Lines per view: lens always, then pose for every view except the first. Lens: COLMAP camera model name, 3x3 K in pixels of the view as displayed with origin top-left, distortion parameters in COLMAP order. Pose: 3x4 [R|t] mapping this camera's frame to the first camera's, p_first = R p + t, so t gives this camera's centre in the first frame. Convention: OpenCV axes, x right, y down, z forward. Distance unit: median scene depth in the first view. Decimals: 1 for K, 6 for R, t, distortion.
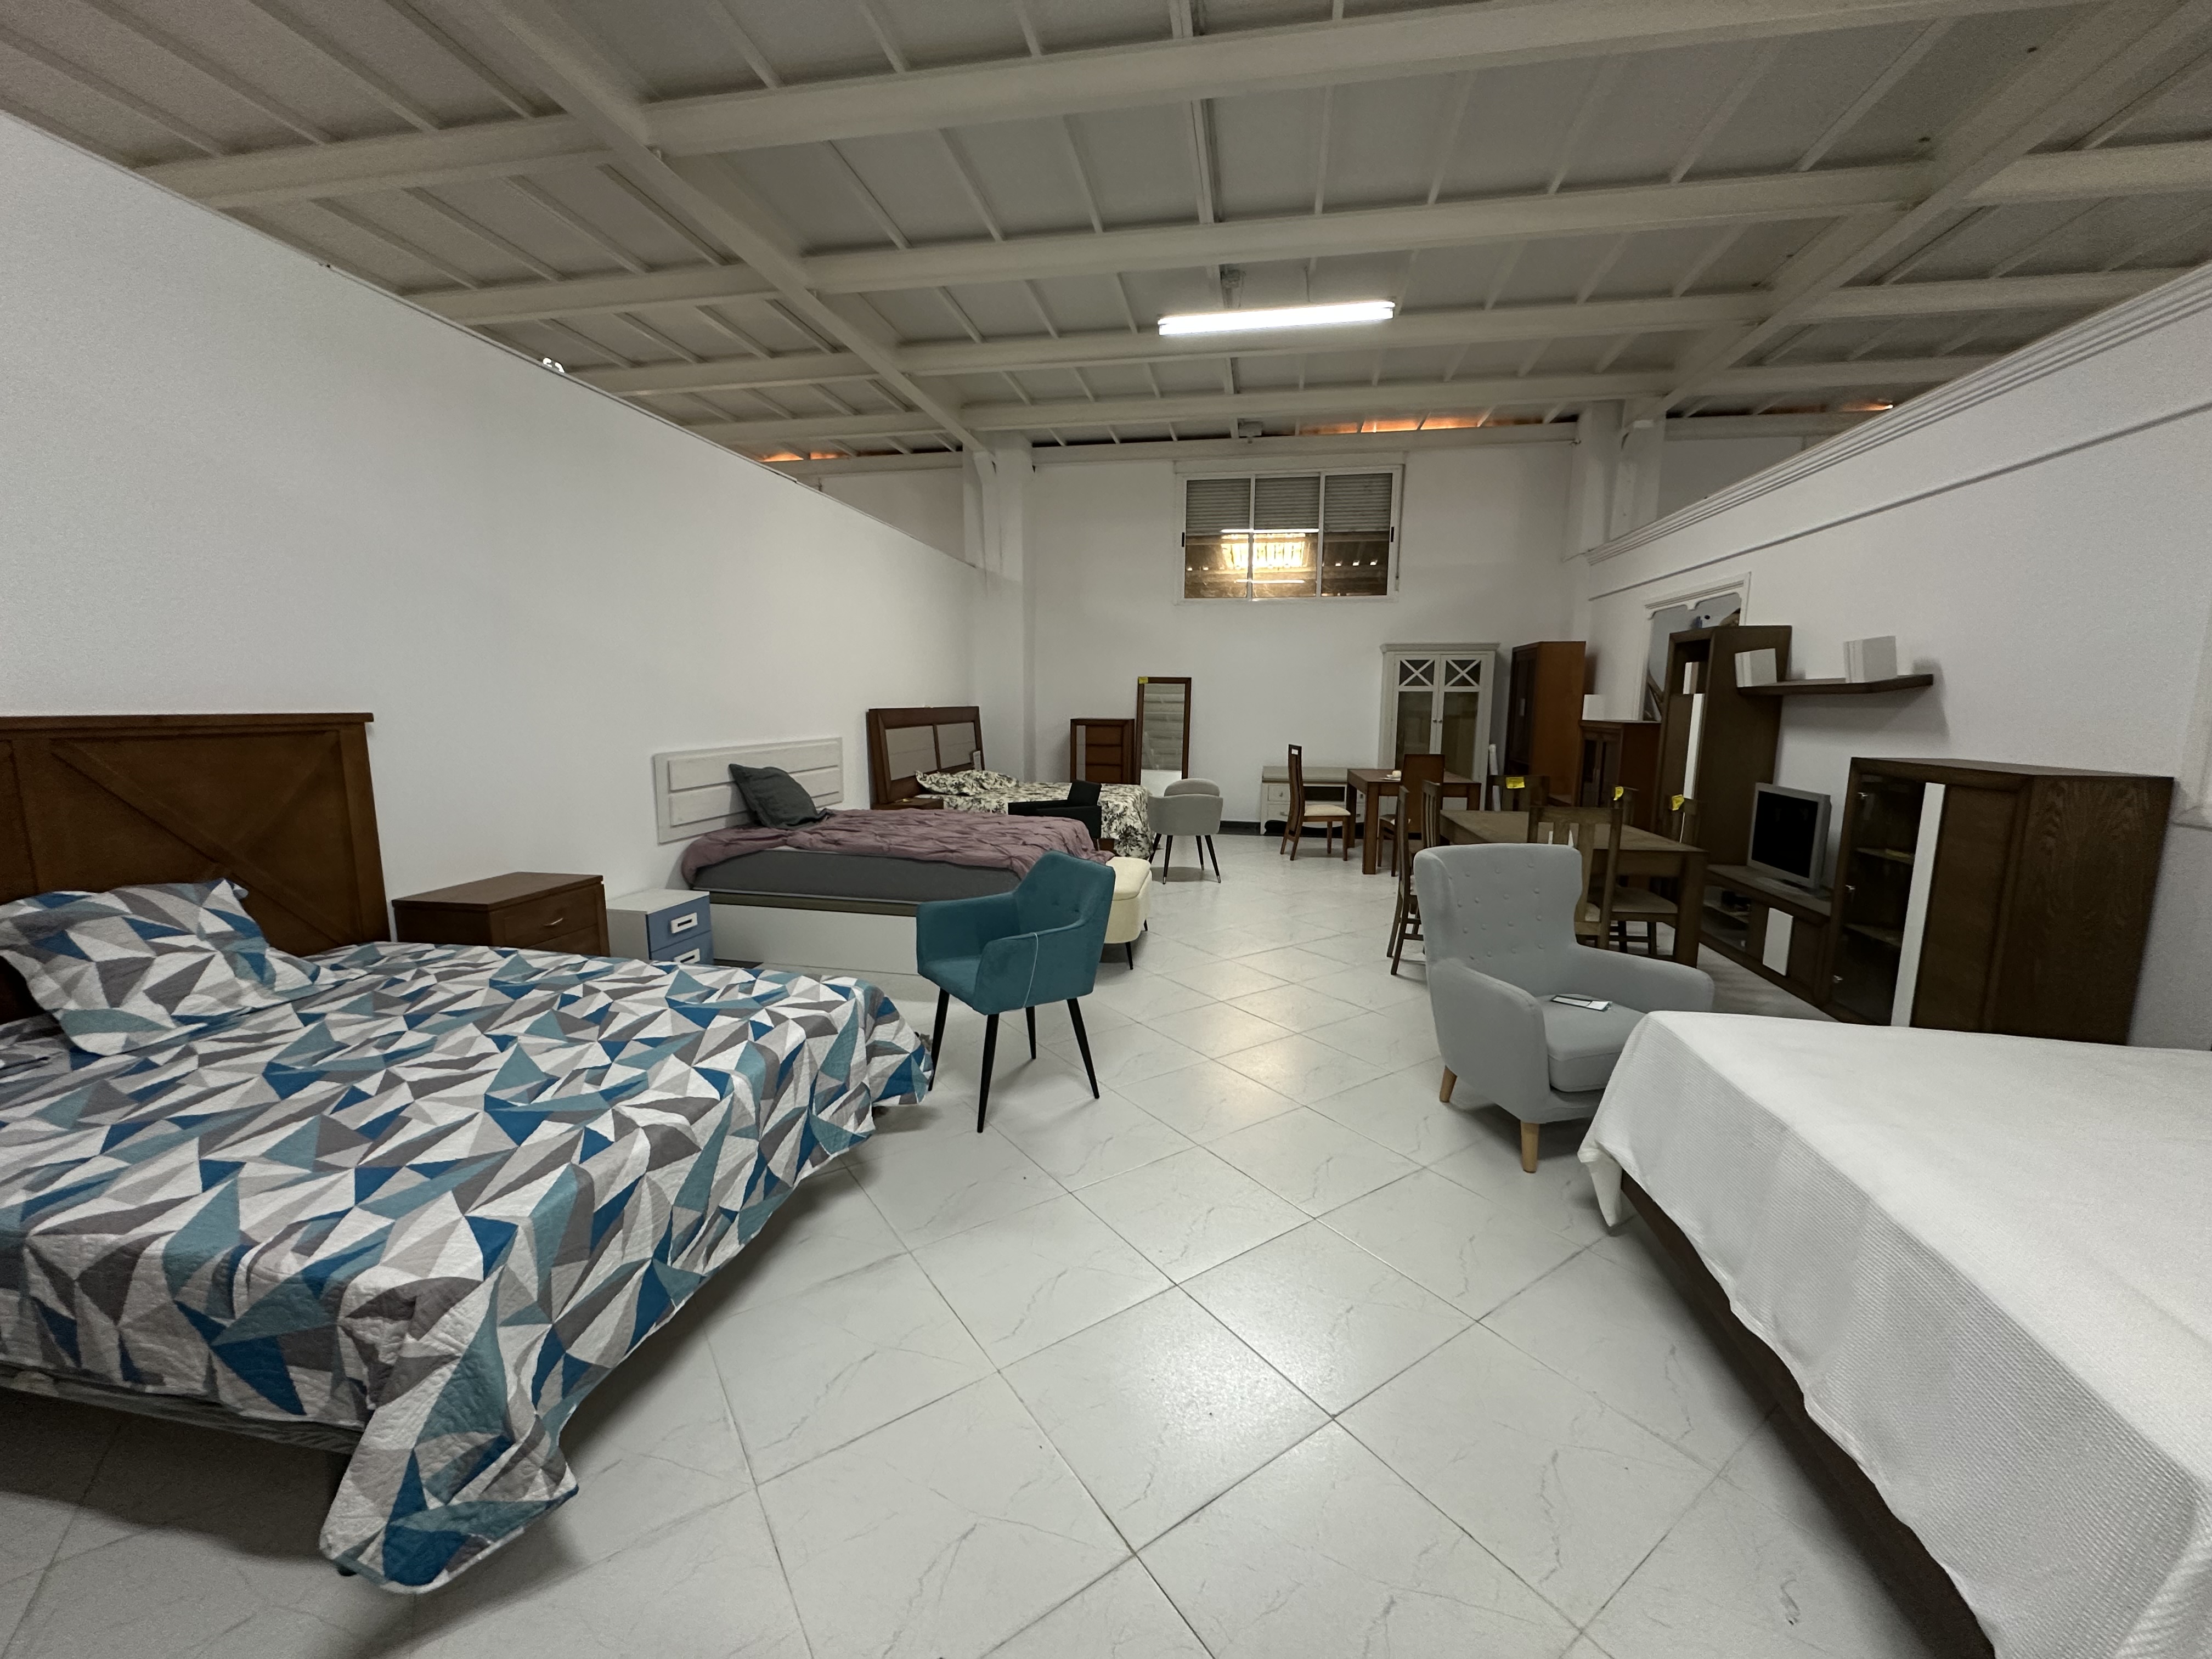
lens RADIAL K [[884.1, 0, 1111.5], [0, 884.1, 831.8], [0, 0, 1]] dist [0.001423, -0.000173]
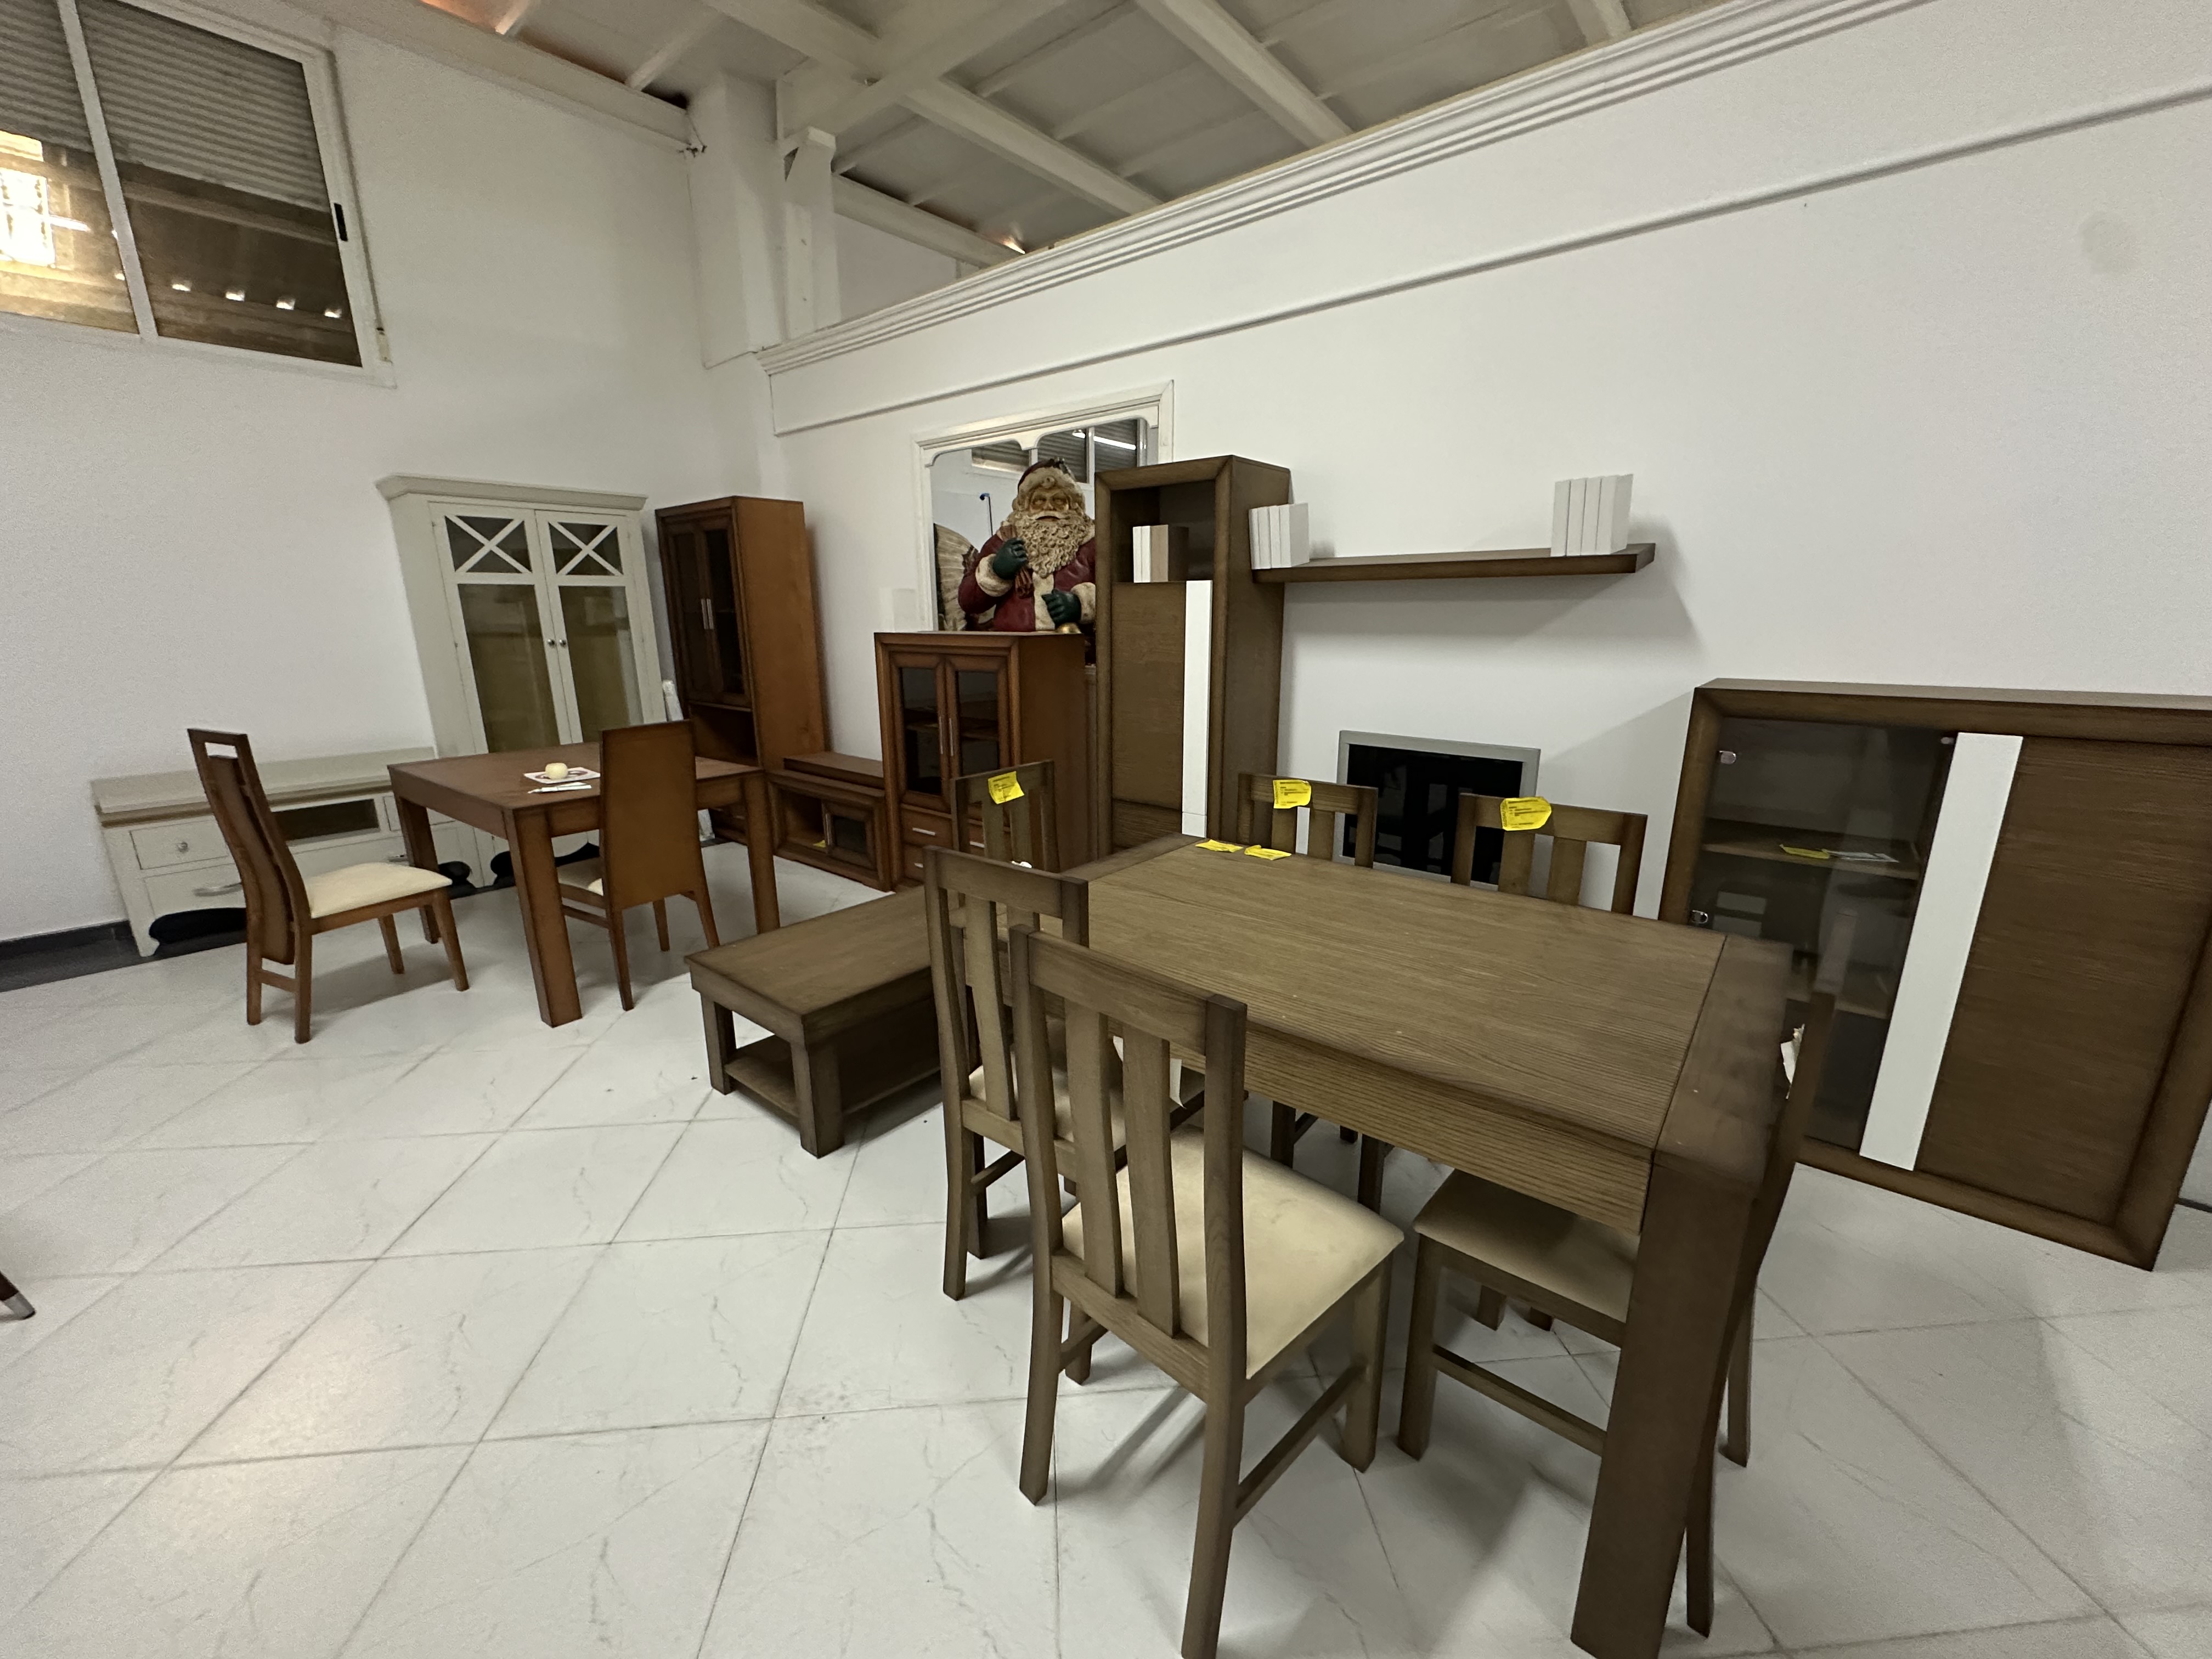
lens RADIAL K [[884.1, 0, 1111.5], [0, 884.1, 831.8], [0, 0, 1]] dist [0.001423, -0.000173]
pose [[0.503739, -0.221519, 0.834971, 0.079726], [0.137029, 0.974815, 0.175950, -0.068801], [-0.852918, 0.025782, 0.521407, 0.488168]]
